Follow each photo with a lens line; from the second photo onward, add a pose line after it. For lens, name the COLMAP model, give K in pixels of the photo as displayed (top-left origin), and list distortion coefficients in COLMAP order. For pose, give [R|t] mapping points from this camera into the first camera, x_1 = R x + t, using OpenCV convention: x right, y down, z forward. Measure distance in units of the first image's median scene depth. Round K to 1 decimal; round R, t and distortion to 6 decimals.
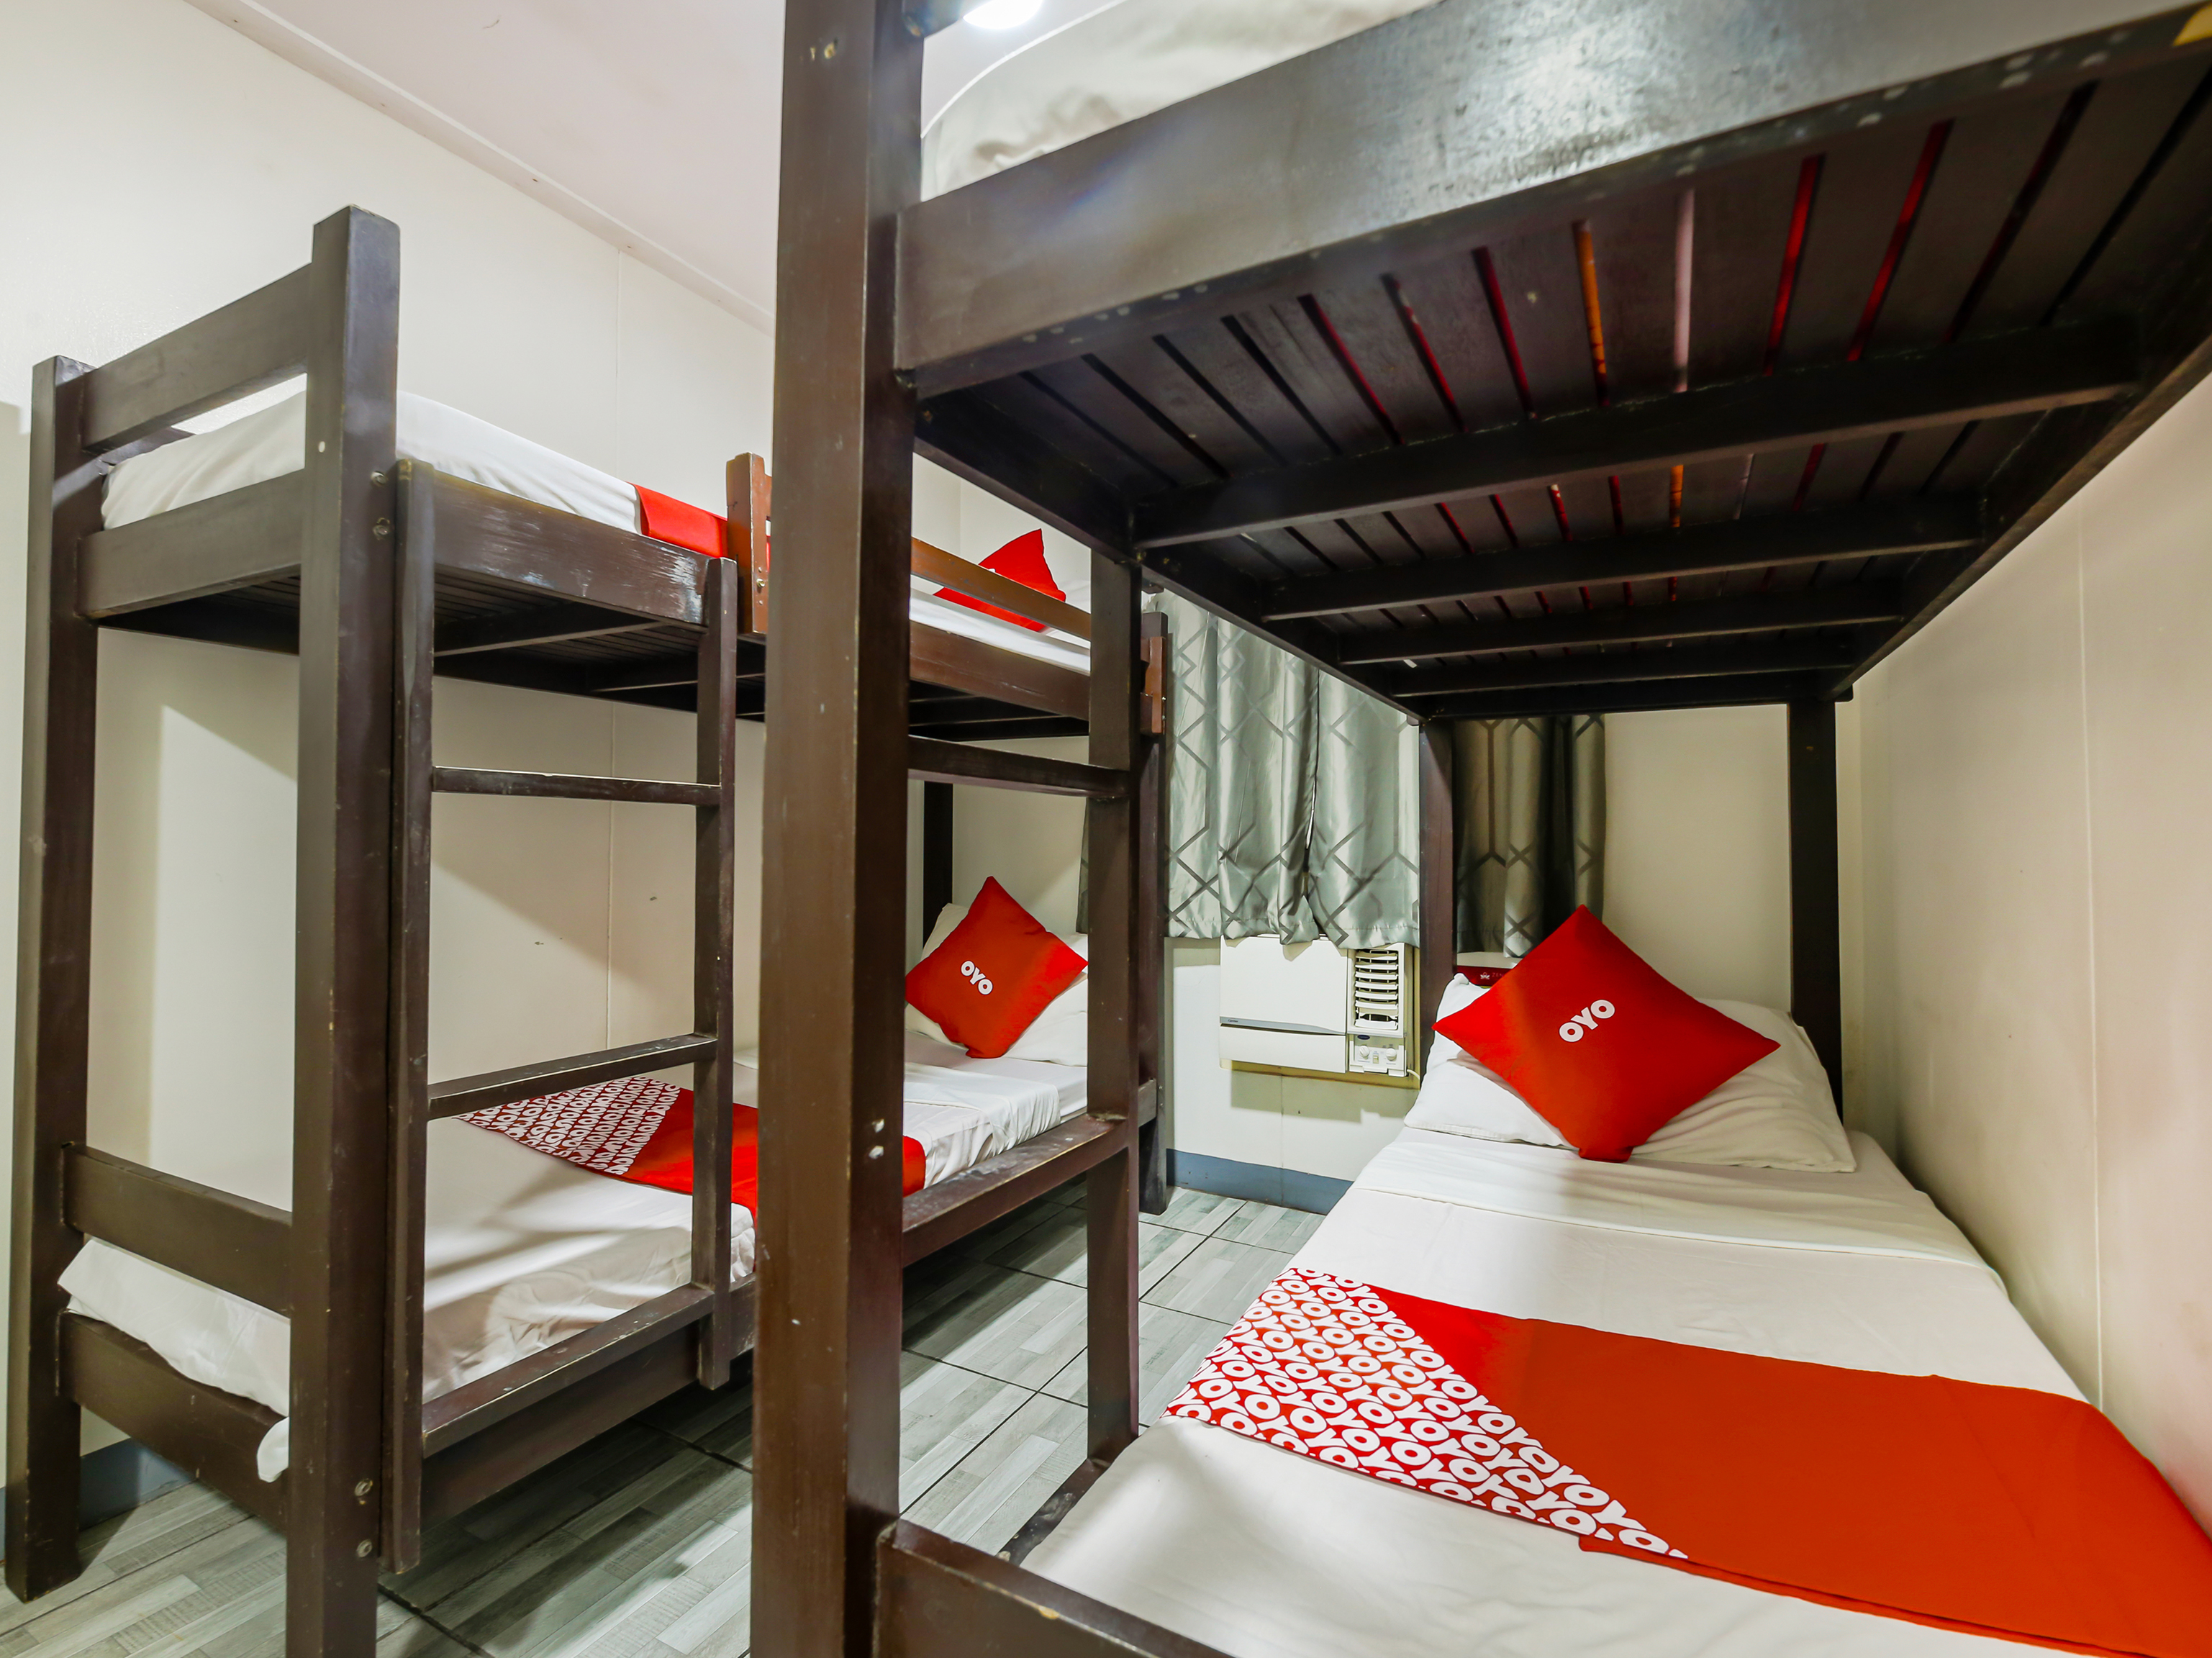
lens RADIAL K [[1001.1, 0, 1110.6], [0, 1001.1, 832.1], [0, 0, 1]] dist [0.003978, -0.002985]
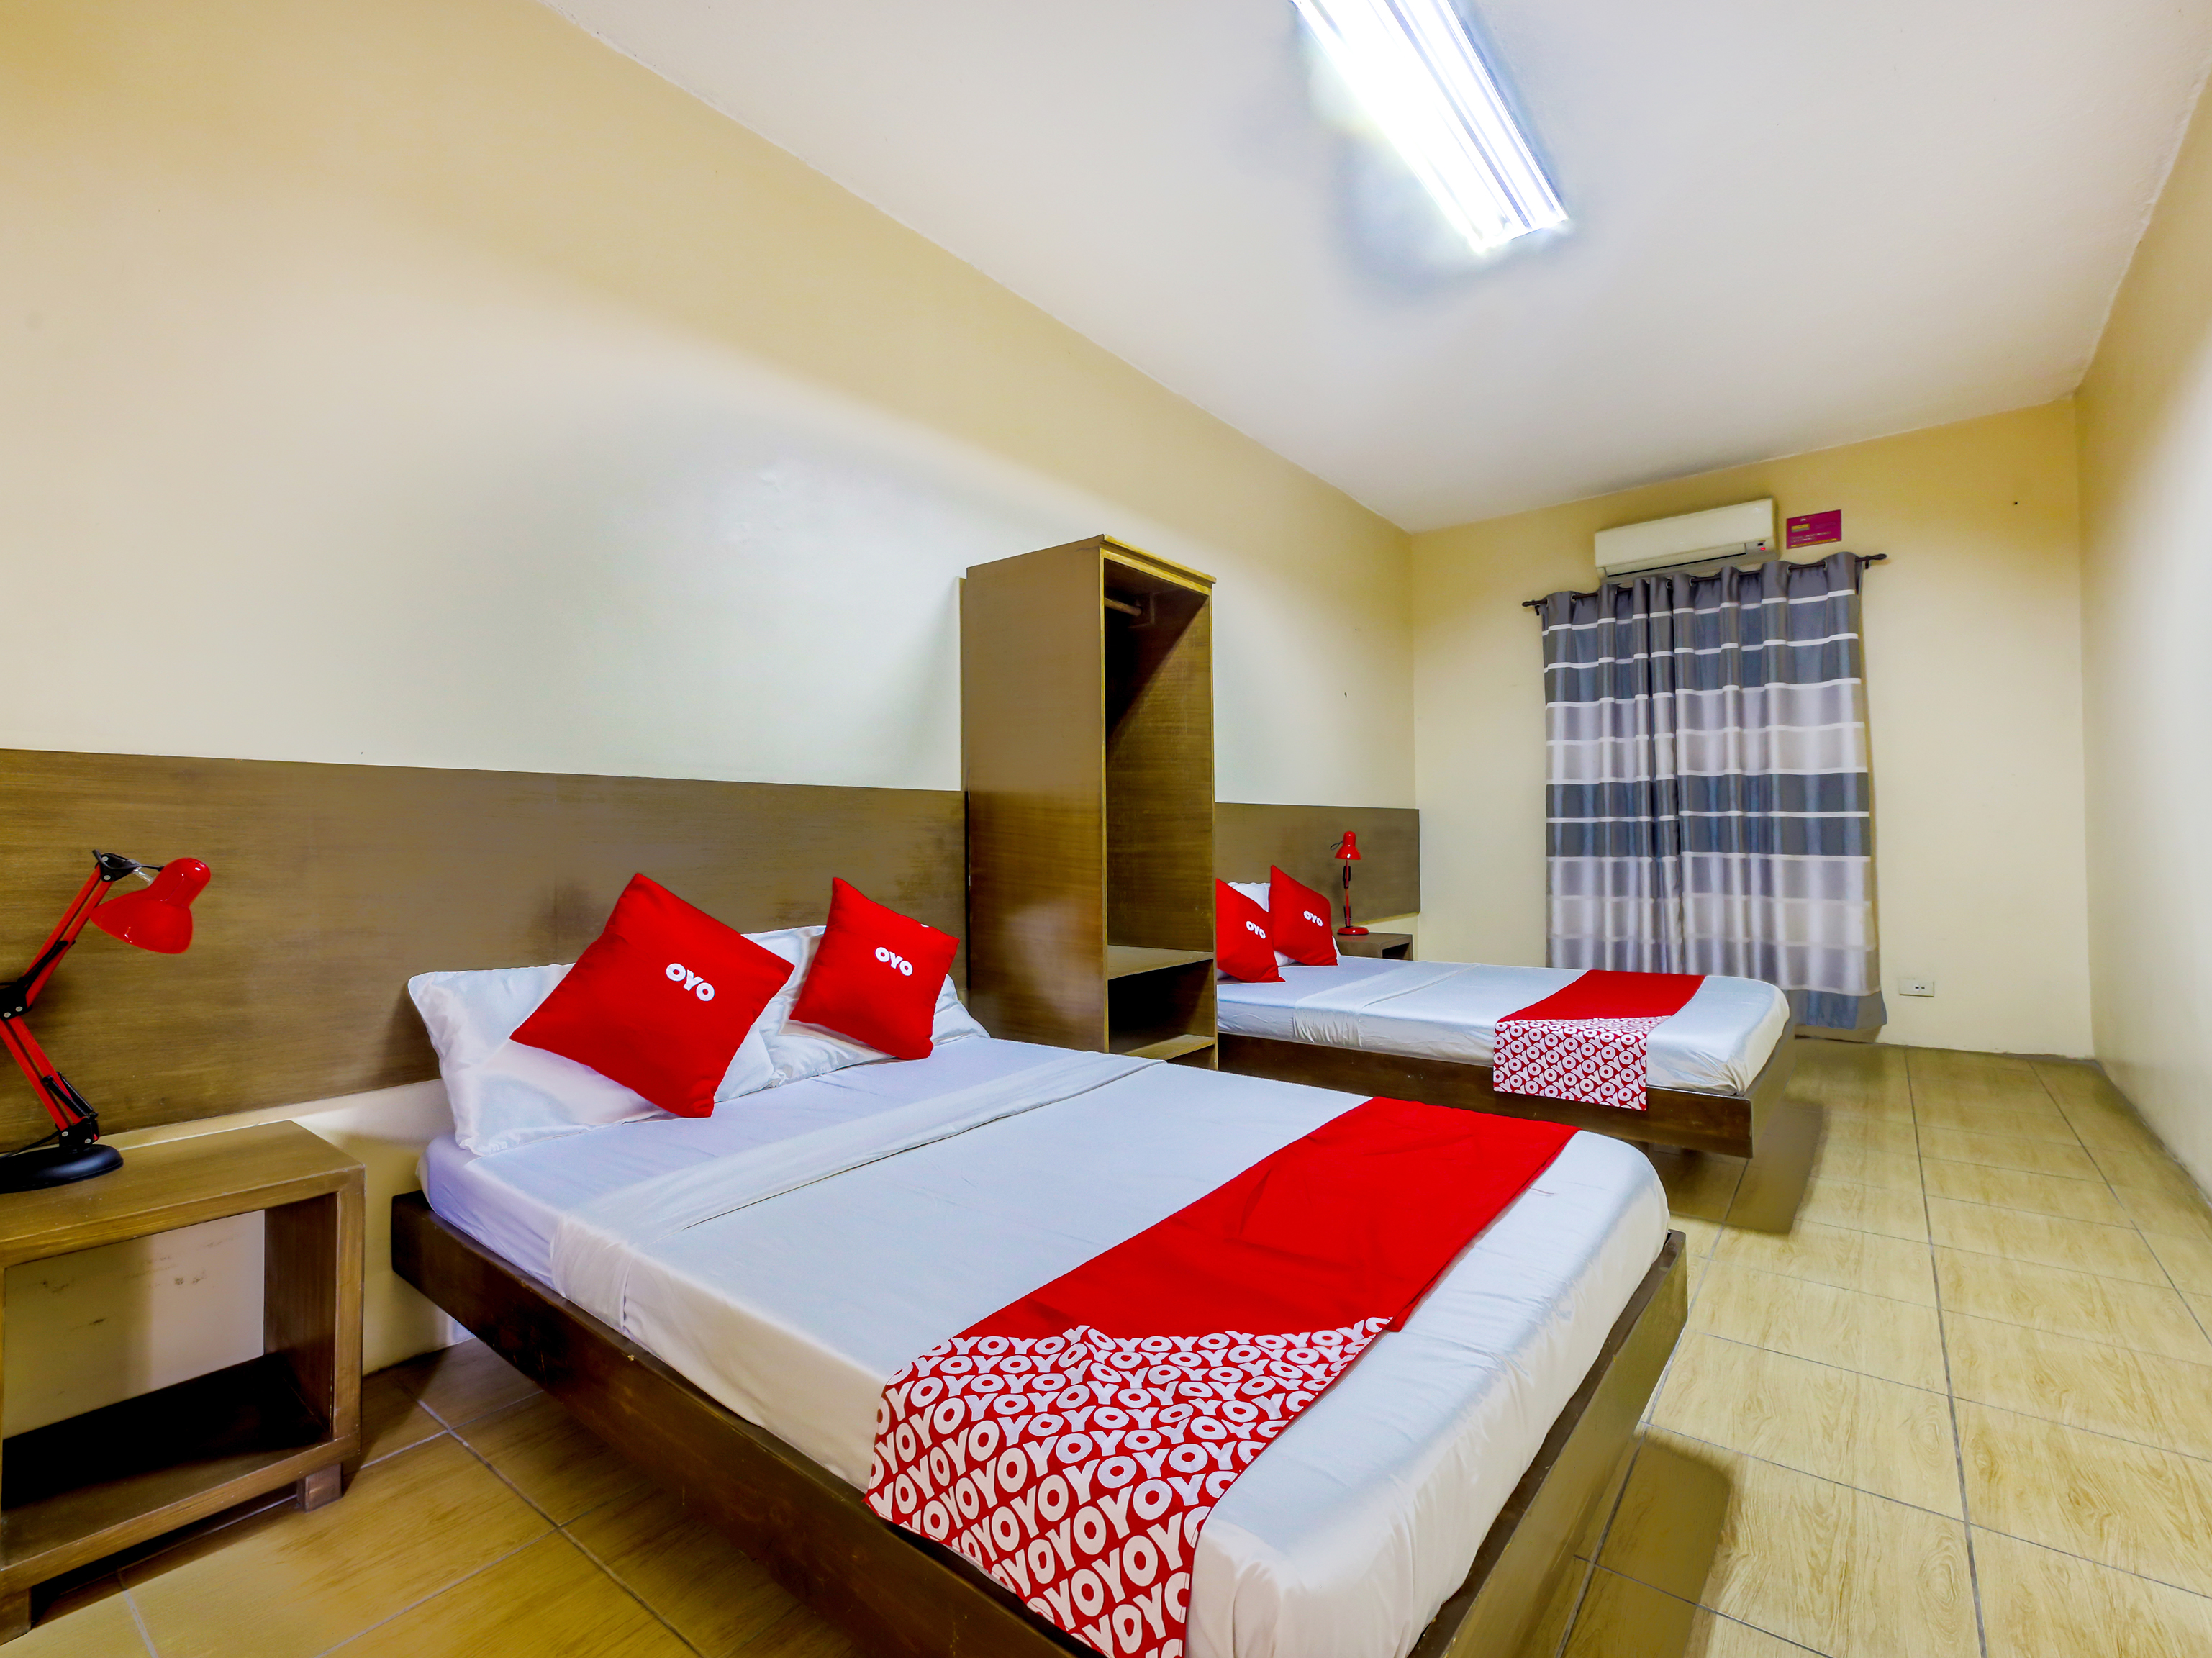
lens RADIAL K [[1001.1, 0, 1113.8], [0, 1001.1, 825.0], [0, 0, 1]] dist [0.003978, -0.002985]
pose [[0.181056, 0.009842, 0.983423, -0.570951], [-0.010095, 0.999916, -0.008148, 0.029266], [-0.983421, -0.008452, 0.181140, 0.746391]]
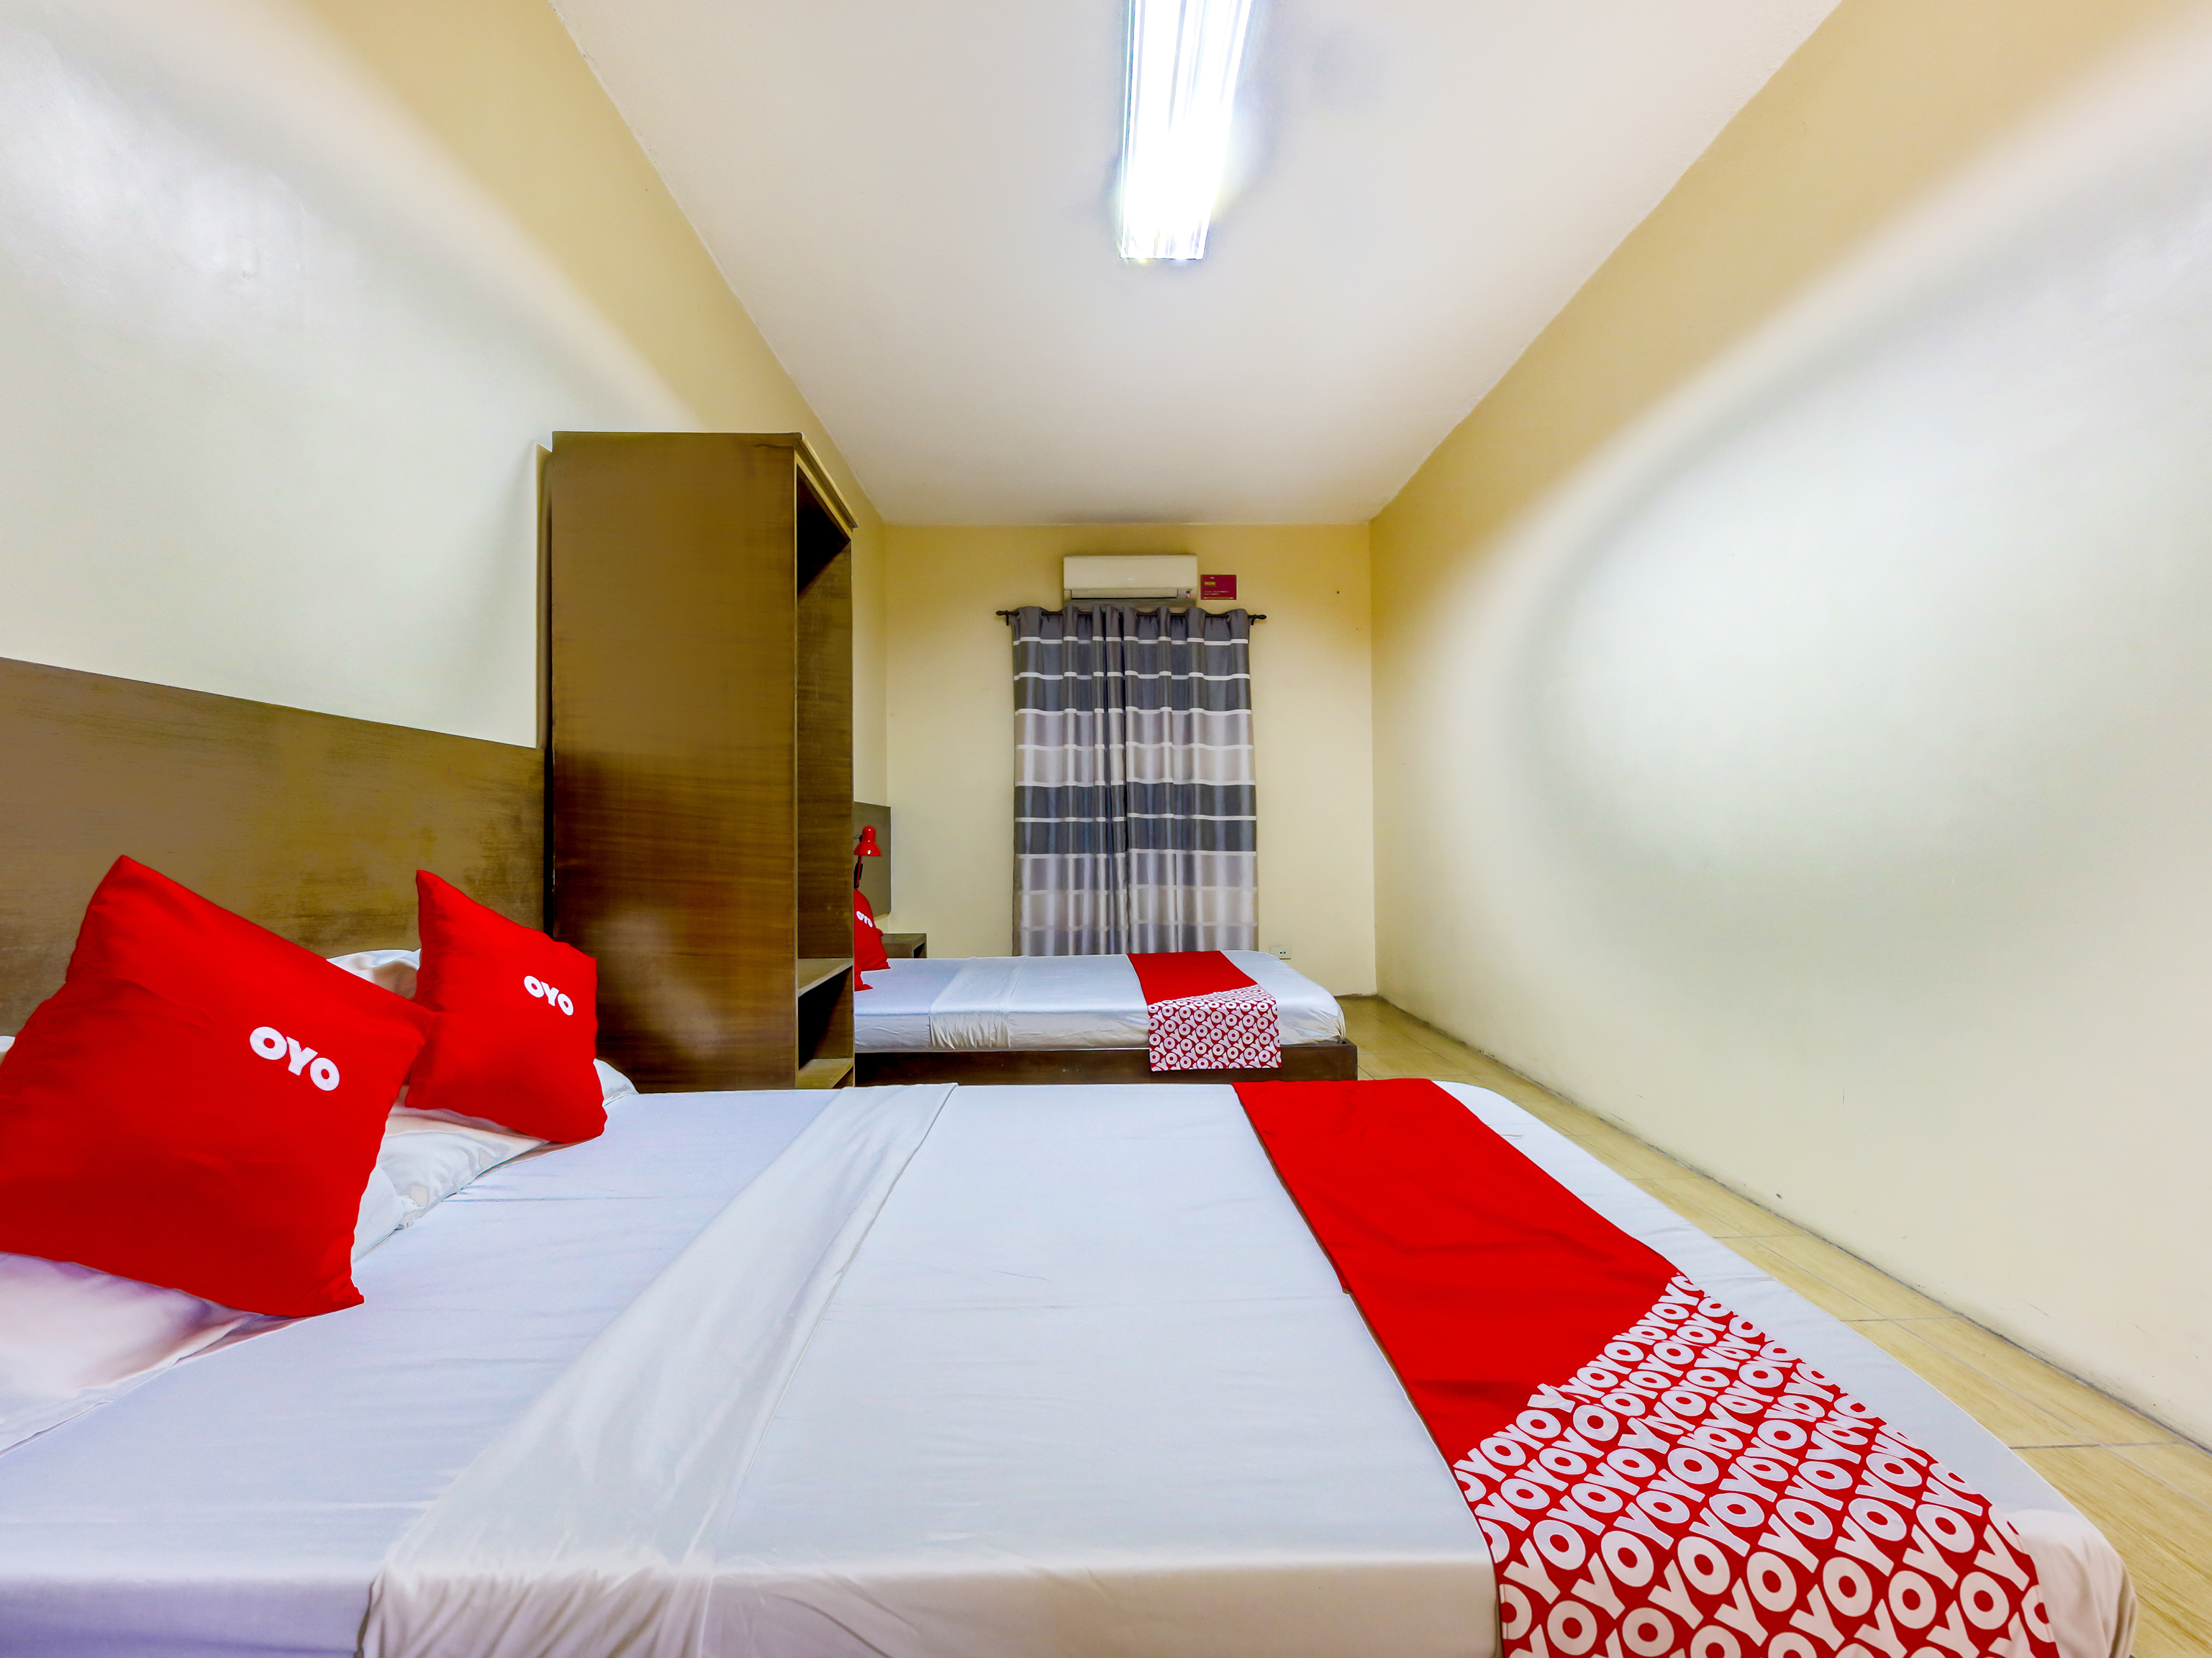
lens RADIAL K [[1001.1, 0, 1114.5], [0, 1001.1, 819.9], [0, 0, 1]] dist [0.003978, -0.002985]
pose [[-0.488178, 0.019713, 0.872521, -0.185170], [-0.013713, 0.999448, -0.030254, 0.089582], [-0.872636, -0.026734, -0.487638, 1.539116]]
